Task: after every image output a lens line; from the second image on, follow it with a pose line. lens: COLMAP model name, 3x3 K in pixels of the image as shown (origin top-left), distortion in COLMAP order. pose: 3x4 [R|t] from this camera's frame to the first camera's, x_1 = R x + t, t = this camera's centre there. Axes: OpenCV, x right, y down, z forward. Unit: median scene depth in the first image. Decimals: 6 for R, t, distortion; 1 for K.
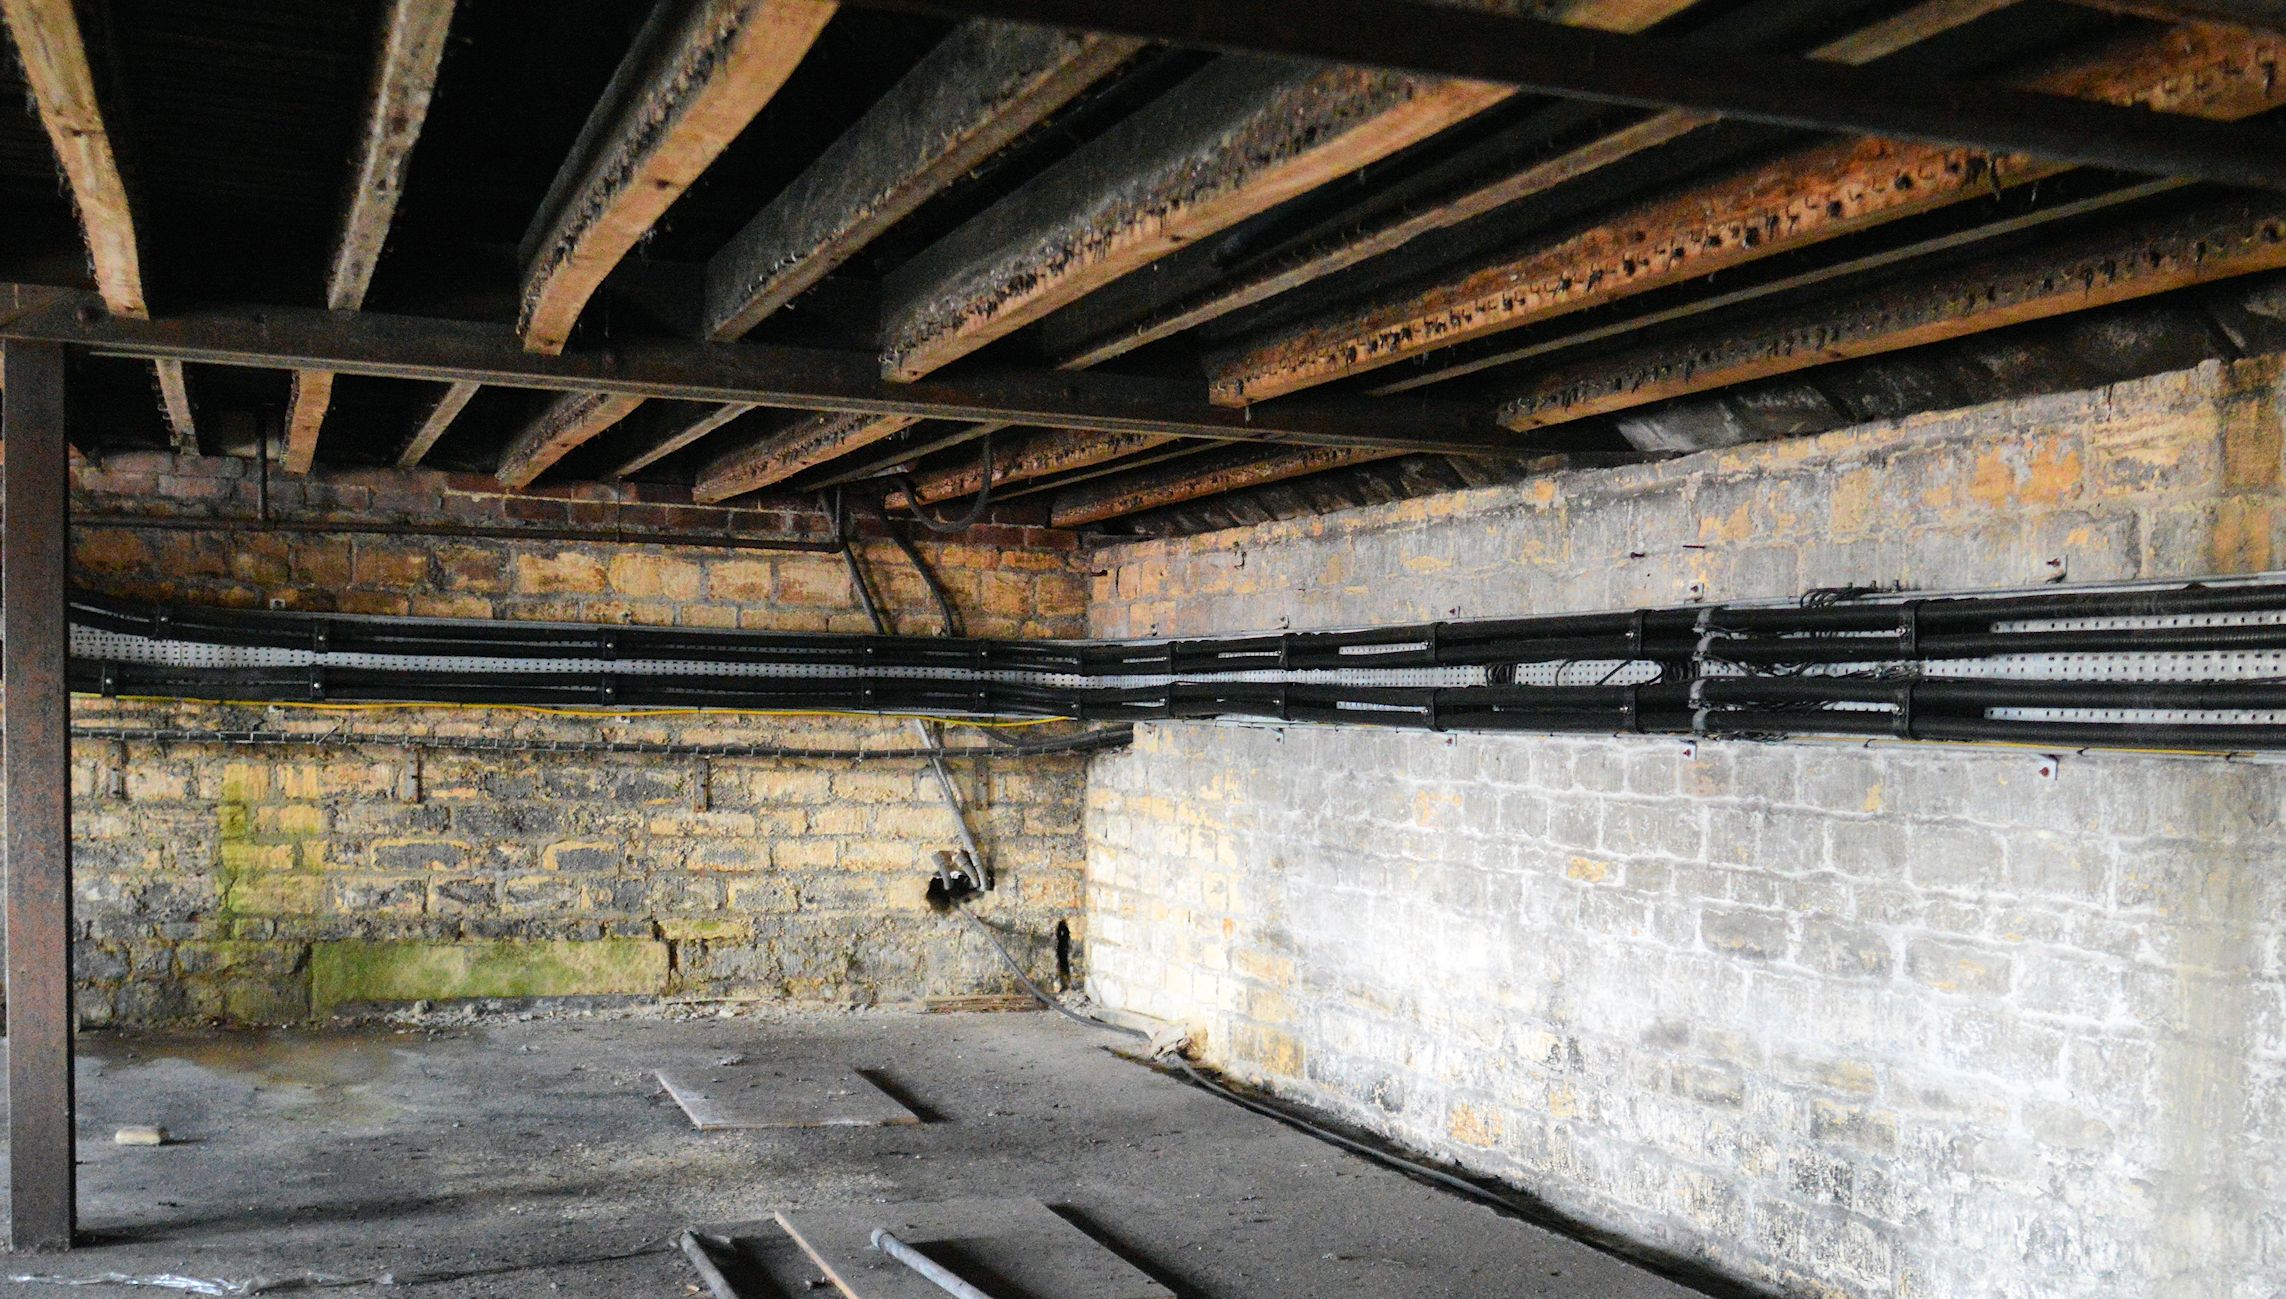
lens RADIAL K [[2223.7, 0, 1134.0], [0, 2223.7, 700.3], [0, 0, 1]] dist [-0.004793, 0.000000]
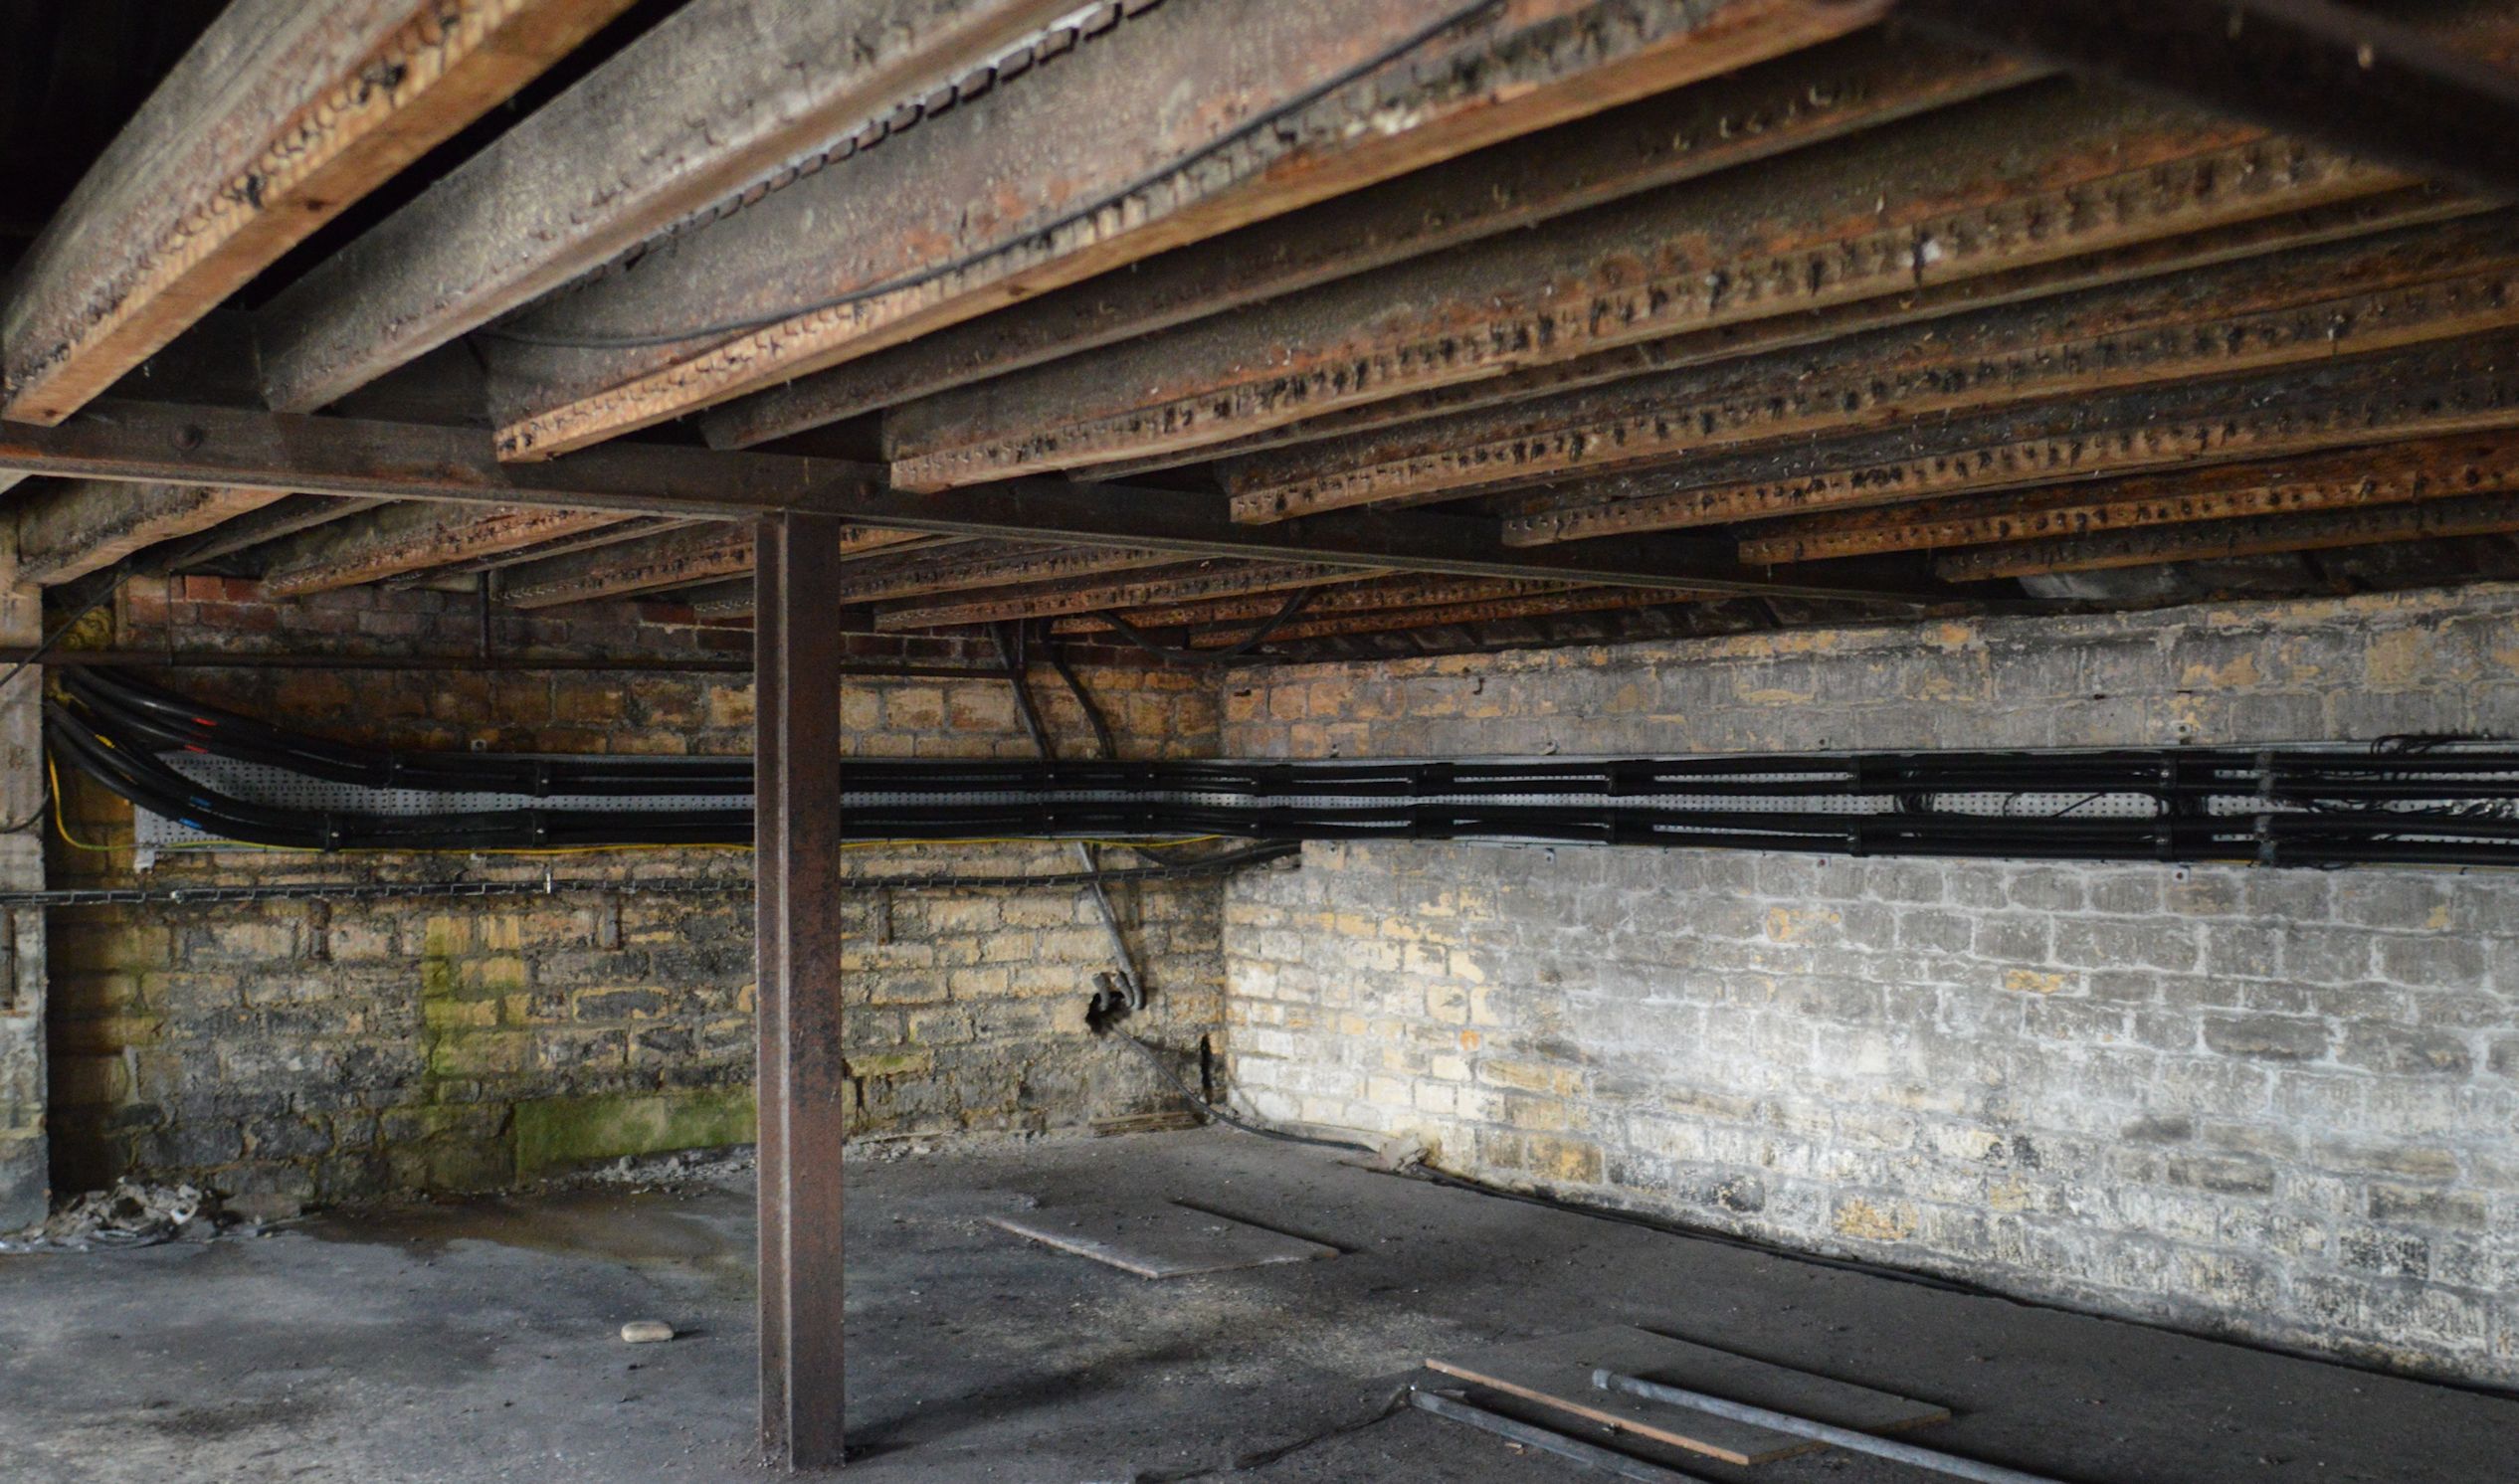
lens RADIAL K [[2198.4, 0, 1253.9], [0, 2198.4, 712.7], [0, 0, 1]] dist [-0.014634, -0.000492]
pose [[0.975316, -0.017572, 0.220112, -0.286911], [0.024093, 0.999346, -0.026976, -0.025694], [-0.219494, 0.031614, 0.975101, 0.017531]]
